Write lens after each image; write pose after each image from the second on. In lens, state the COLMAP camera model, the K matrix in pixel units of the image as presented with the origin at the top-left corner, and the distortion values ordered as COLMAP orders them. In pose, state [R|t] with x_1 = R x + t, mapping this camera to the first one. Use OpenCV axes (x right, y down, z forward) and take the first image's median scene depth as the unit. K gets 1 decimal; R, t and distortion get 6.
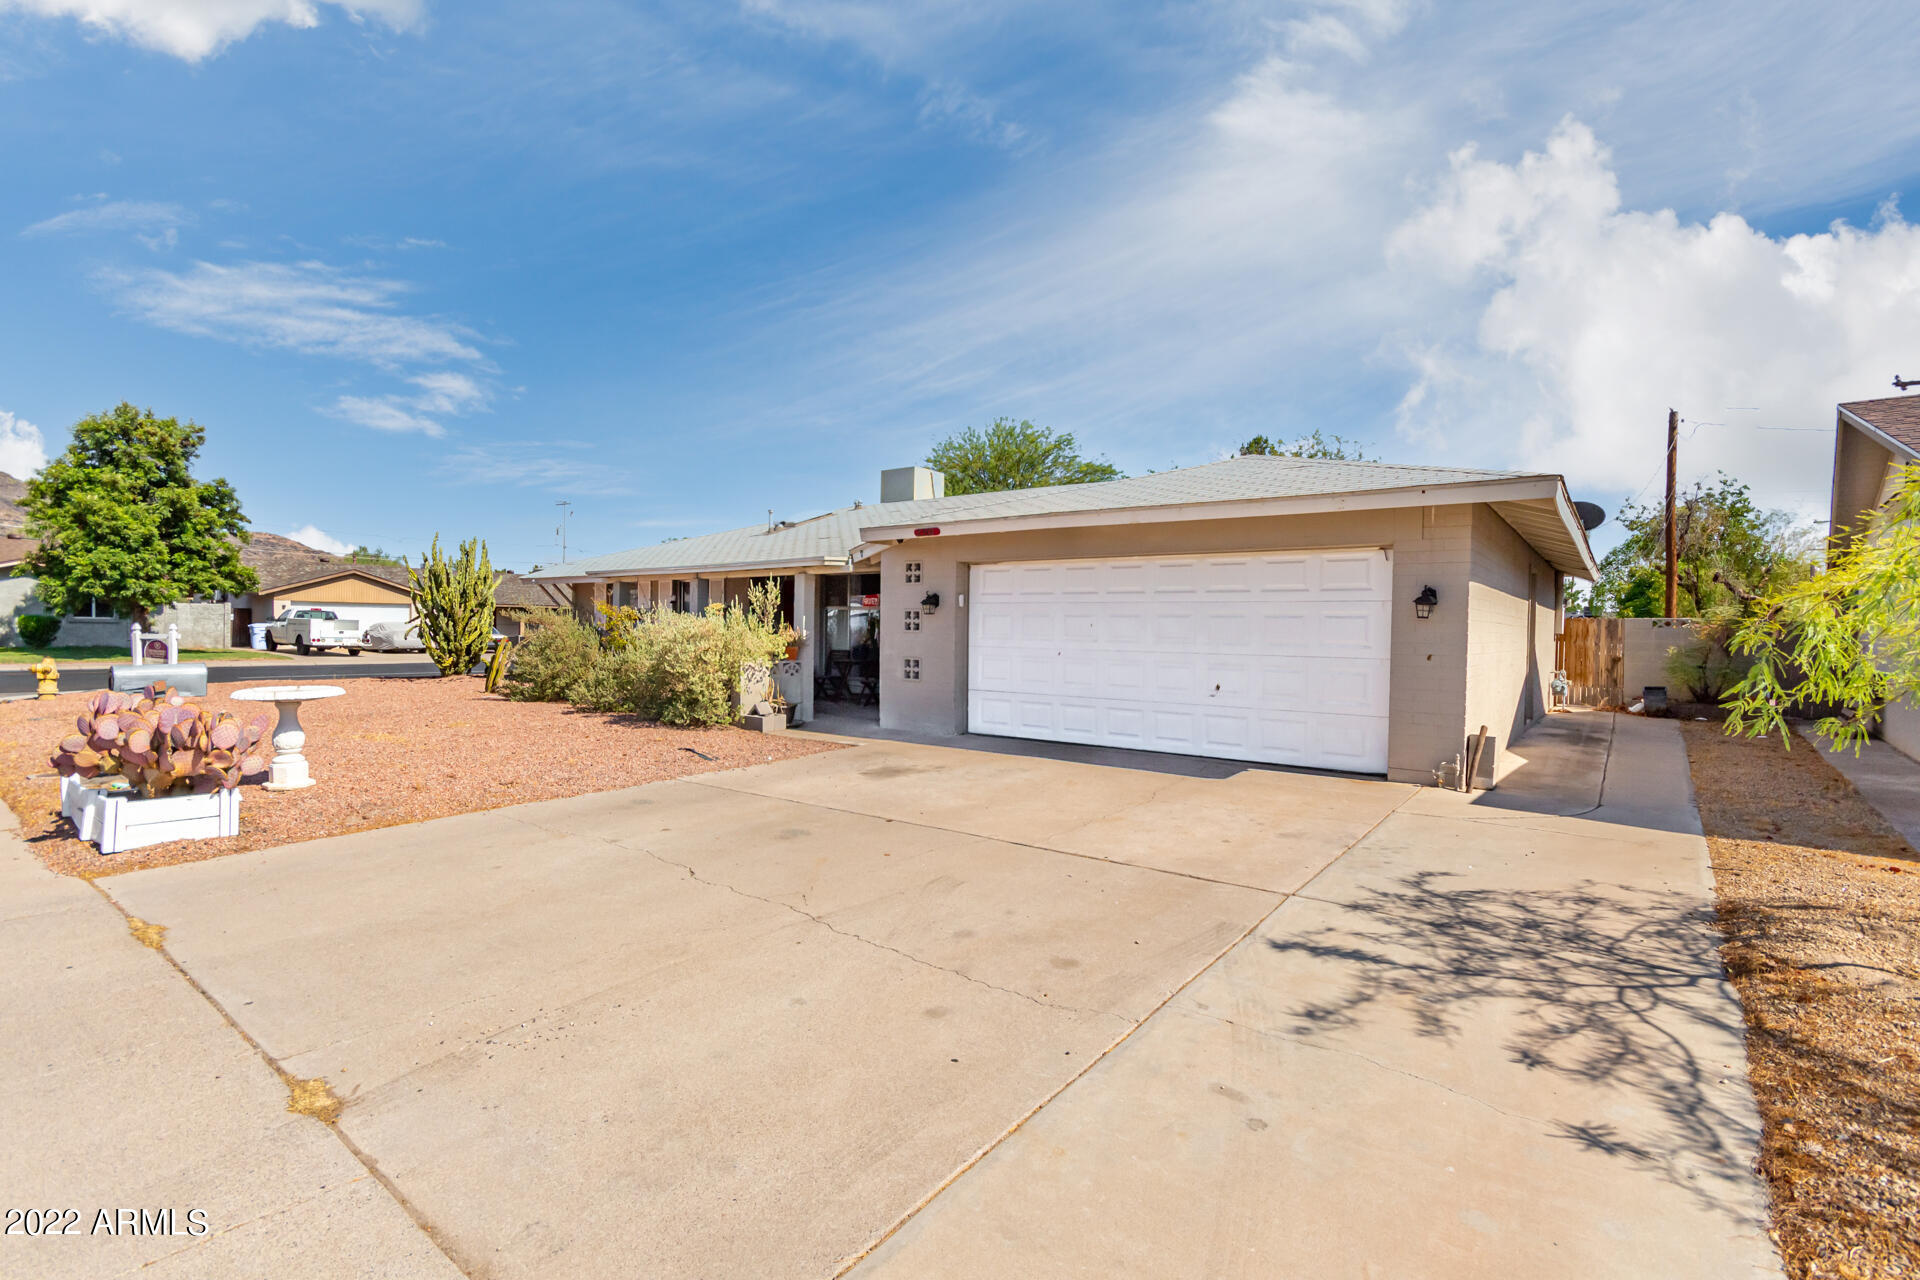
lens RADIAL K [[891.2, 0, 956.7], [0, 891.2, 628.7], [0, 0, 1]] dist [0.000631, 0.001659]
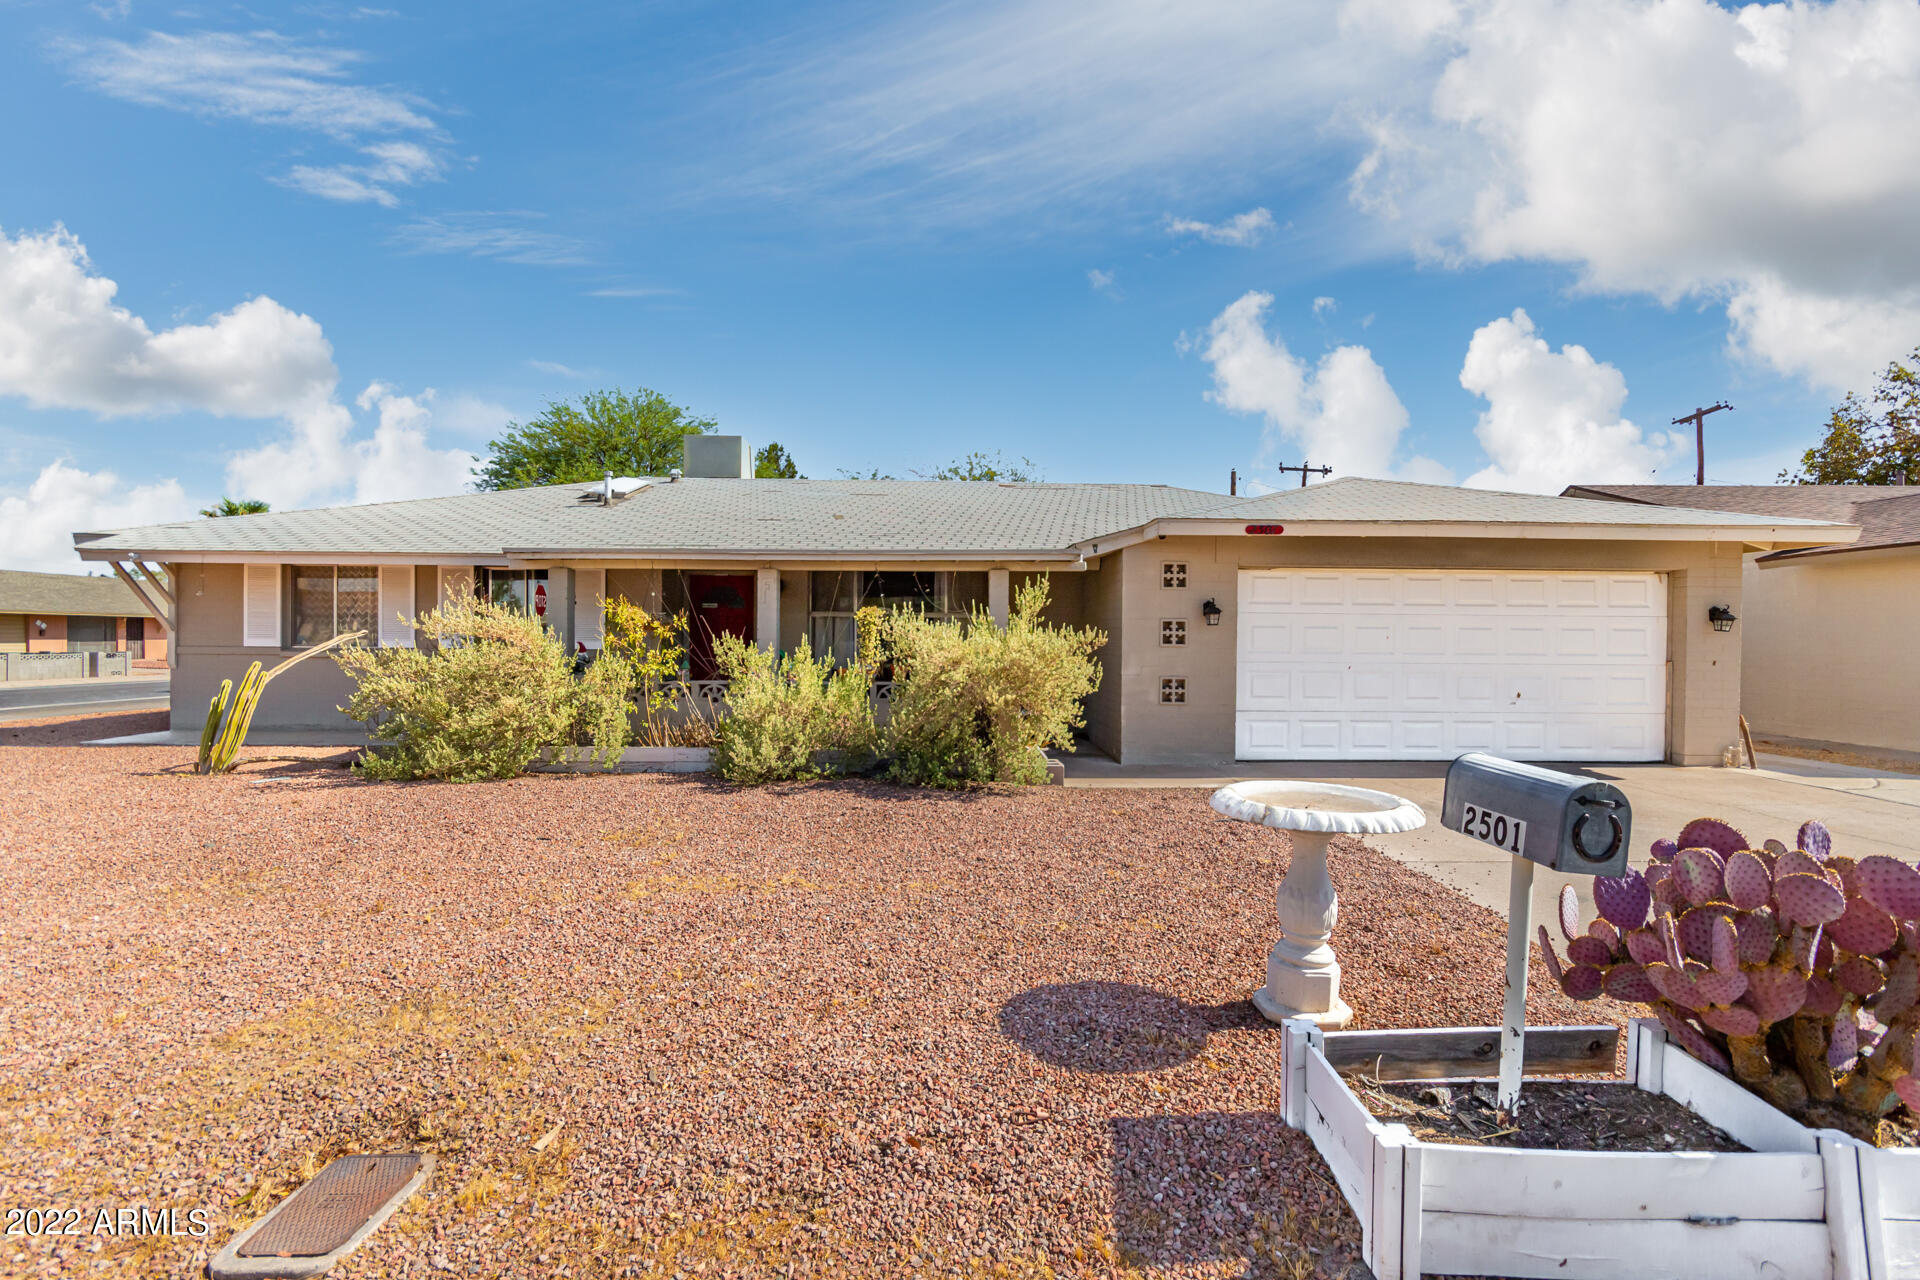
lens RADIAL K [[891.2, 0, 962.8], [0, 891.2, 638.1], [0, 0, 1]] dist [0.000631, 0.001659]
pose [[0.777396, -0.006414, 0.628979, -0.747909], [0.003970, 0.999978, 0.005290, -0.009311], [-0.628999, -0.001615, 0.777405, 0.486070]]
